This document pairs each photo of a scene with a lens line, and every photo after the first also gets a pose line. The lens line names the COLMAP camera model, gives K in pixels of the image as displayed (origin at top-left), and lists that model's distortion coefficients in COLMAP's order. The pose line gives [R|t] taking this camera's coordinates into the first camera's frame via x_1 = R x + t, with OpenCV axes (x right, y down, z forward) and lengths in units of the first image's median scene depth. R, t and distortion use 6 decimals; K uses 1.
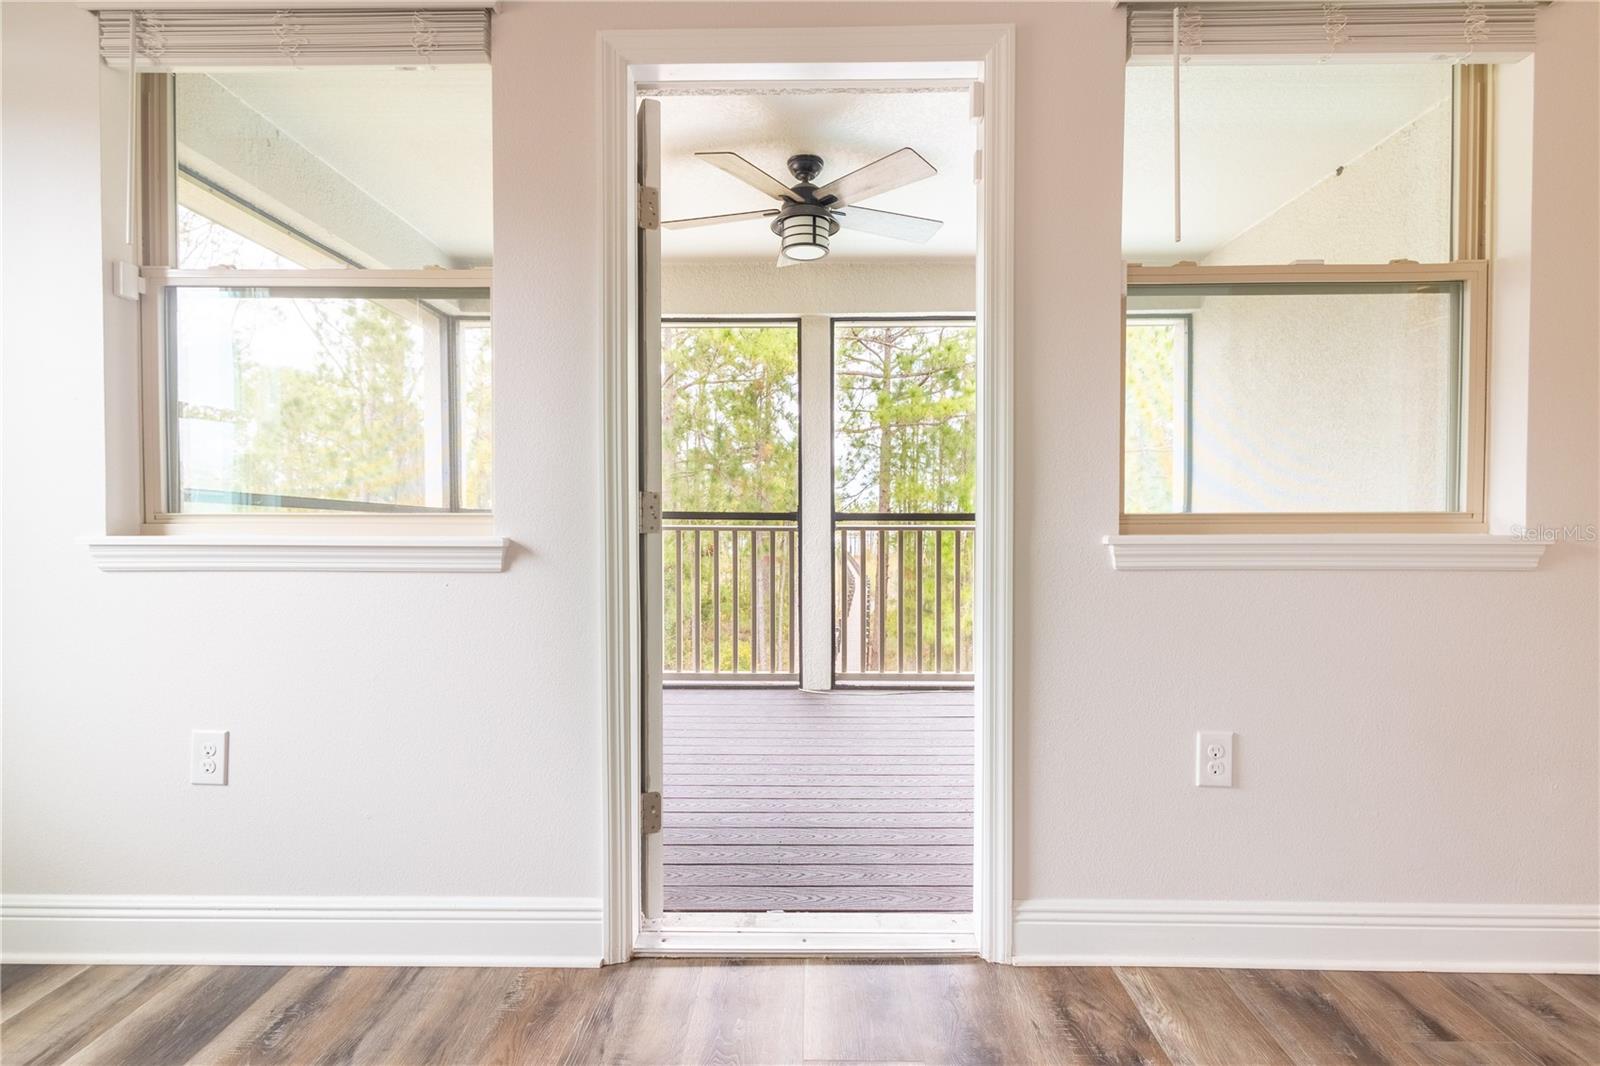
lens RADIAL K [[733.9, 0, 797.1], [0, 733.9, 523.8], [0, 0, 1]] dist [0.005268, 0.000339]
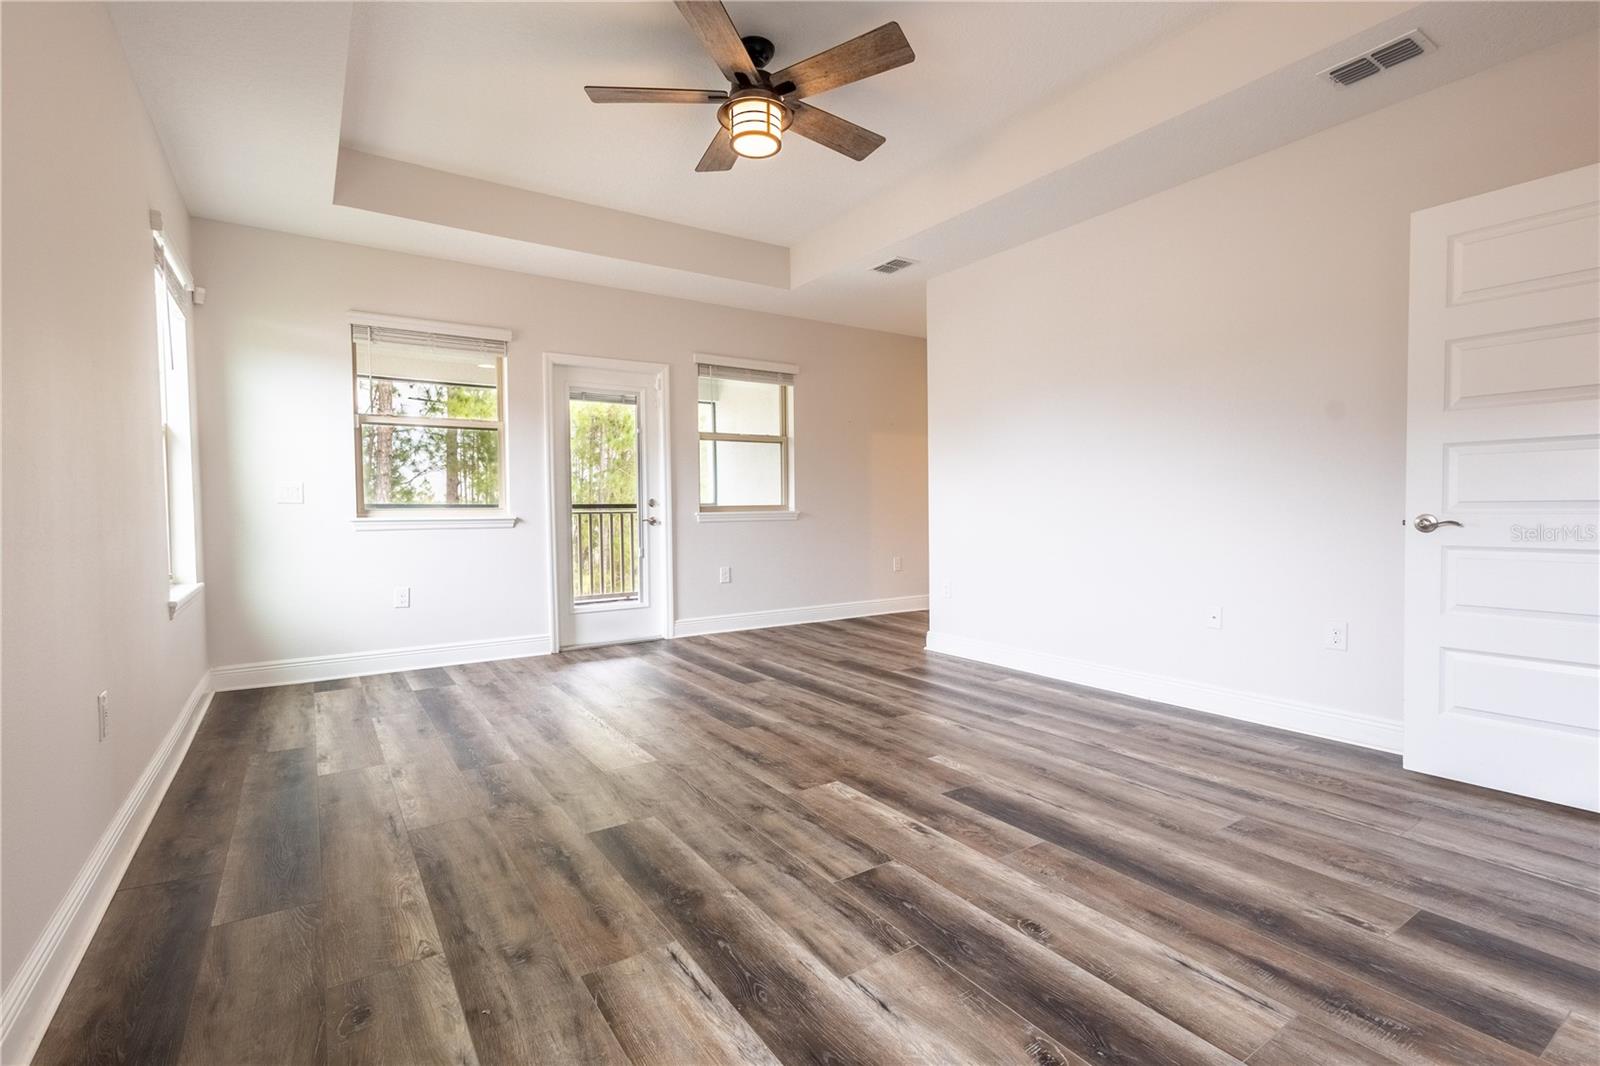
lens RADIAL K [[733.9, 0, 799.3], [0, 733.9, 530.3], [0, 0, 1]] dist [0.005268, 0.000339]
pose [[0.820567, -0.026919, 0.570915, -1.003658], [0.011232, 0.999457, 0.030981, -0.002138], [-0.571439, -0.019010, 0.820424, -1.830037]]
